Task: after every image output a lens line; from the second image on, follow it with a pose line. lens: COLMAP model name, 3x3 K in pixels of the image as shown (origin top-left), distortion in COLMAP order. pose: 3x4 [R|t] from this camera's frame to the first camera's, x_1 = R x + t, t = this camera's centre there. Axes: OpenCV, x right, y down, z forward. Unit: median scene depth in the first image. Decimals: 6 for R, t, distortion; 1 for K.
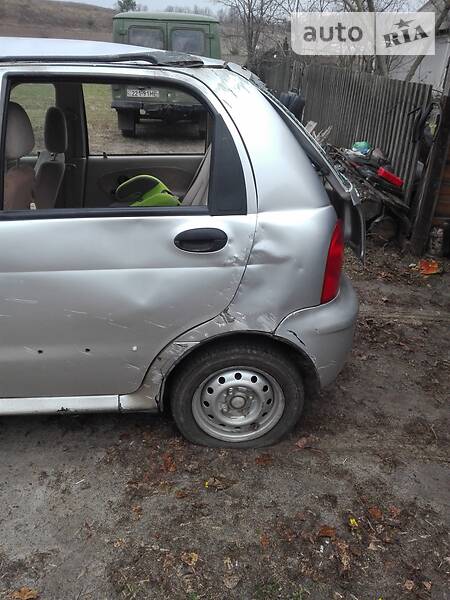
lens RADIAL K [[497.2, 0, 225.0], [0, 497.2, 300.0], [0, 0, 1]] dist [0.107374, -0.199586]
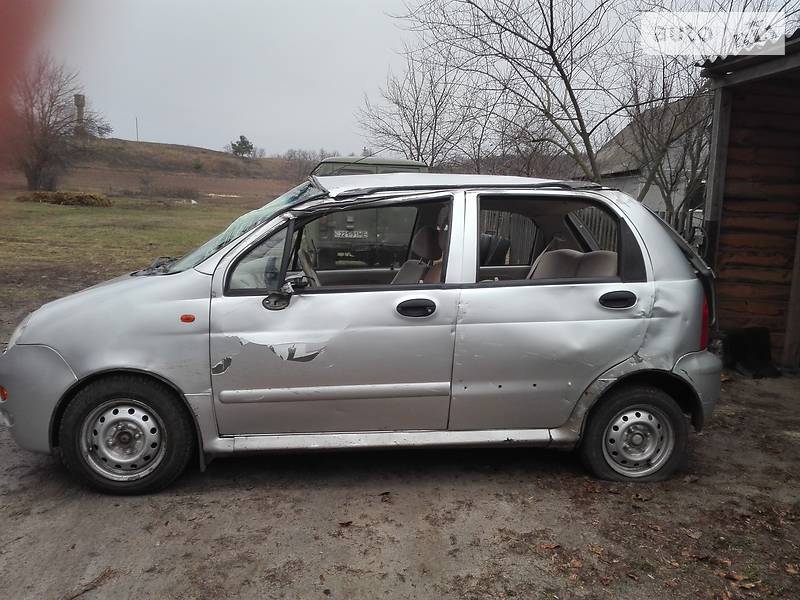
lens RADIAL K [[663.0, 0, 400.0], [0, 663.0, 300.0], [0, 0, 1]] dist [0.107374, -0.199586]
pose [[0.997658, -0.016946, 0.066273, -0.704564], [0.036153, 0.953088, -0.300528, 0.380254], [-0.058071, 0.302220, 0.951468, -0.672196]]
